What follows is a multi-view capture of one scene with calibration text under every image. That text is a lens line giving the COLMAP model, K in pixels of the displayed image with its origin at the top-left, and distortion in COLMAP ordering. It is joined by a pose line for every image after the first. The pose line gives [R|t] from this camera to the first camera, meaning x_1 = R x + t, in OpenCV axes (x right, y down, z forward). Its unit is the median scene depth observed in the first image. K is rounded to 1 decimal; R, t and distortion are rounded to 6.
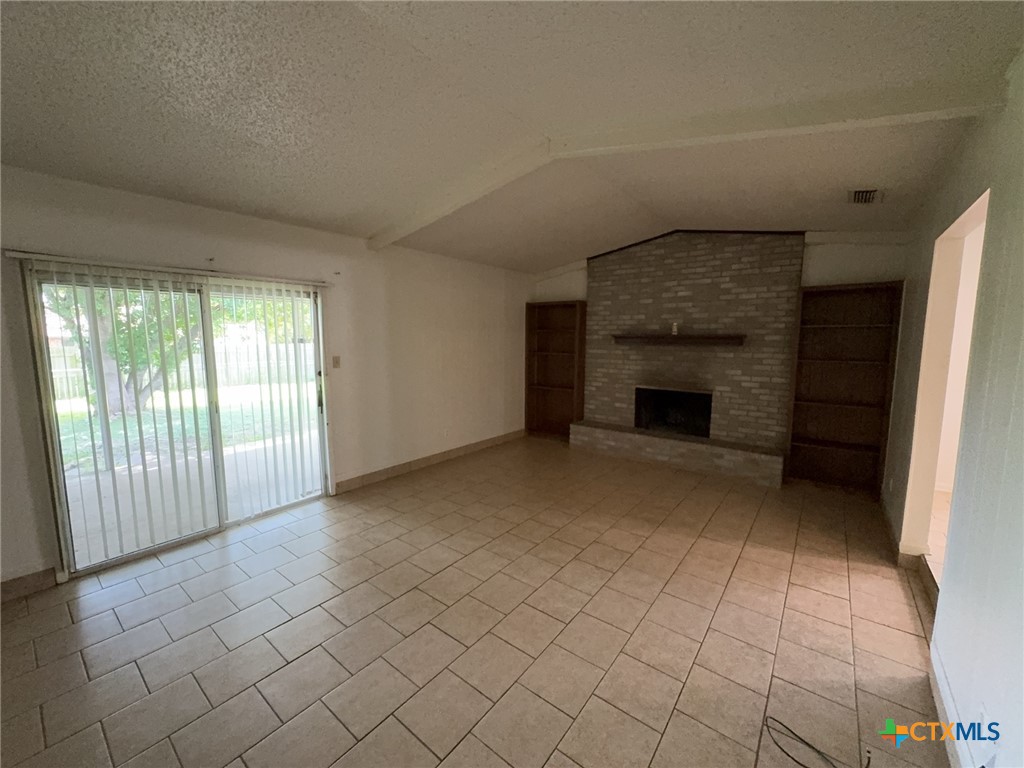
lens RADIAL K [[409.3, 0, 512.6], [0, 409.3, 386.0], [0, 0, 1]] dist [0.000657, 0.000441]
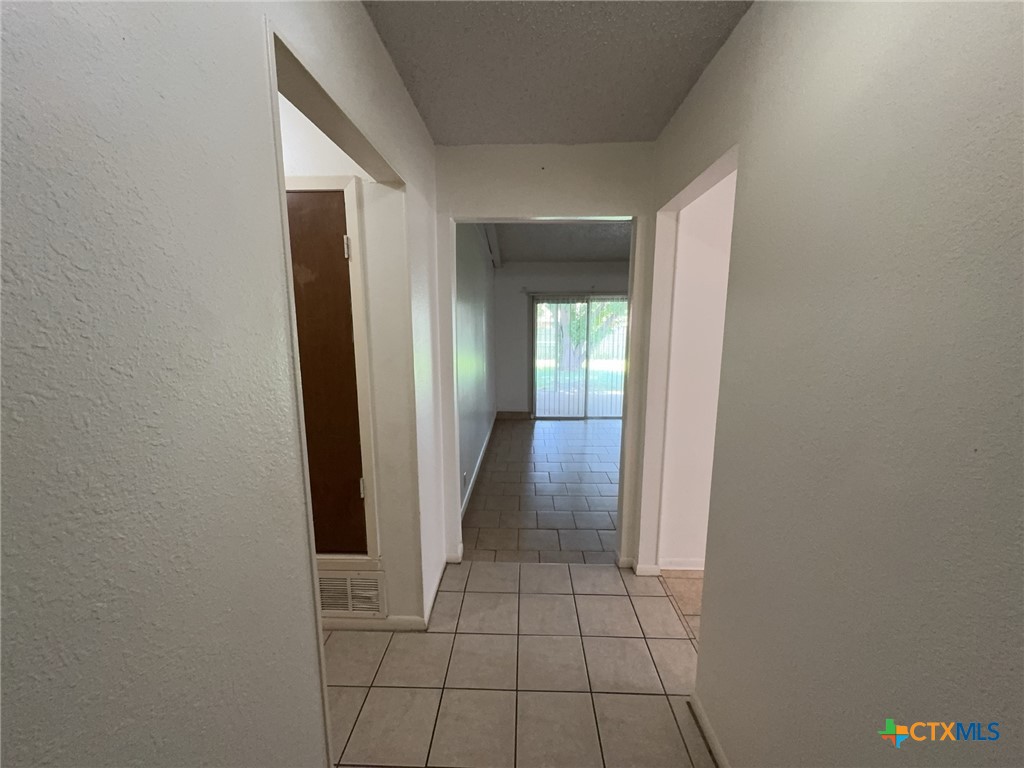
lens RADIAL K [[409.3, 0, 510.8], [0, 409.3, 386.1], [0, 0, 1]] dist [0.000657, 0.000441]
pose [[0.594345, 0.121722, -0.794945, 0.763282], [-0.092111, 0.992278, 0.083071, 0.060688], [0.798918, 0.023850, 0.600967, -0.594266]]
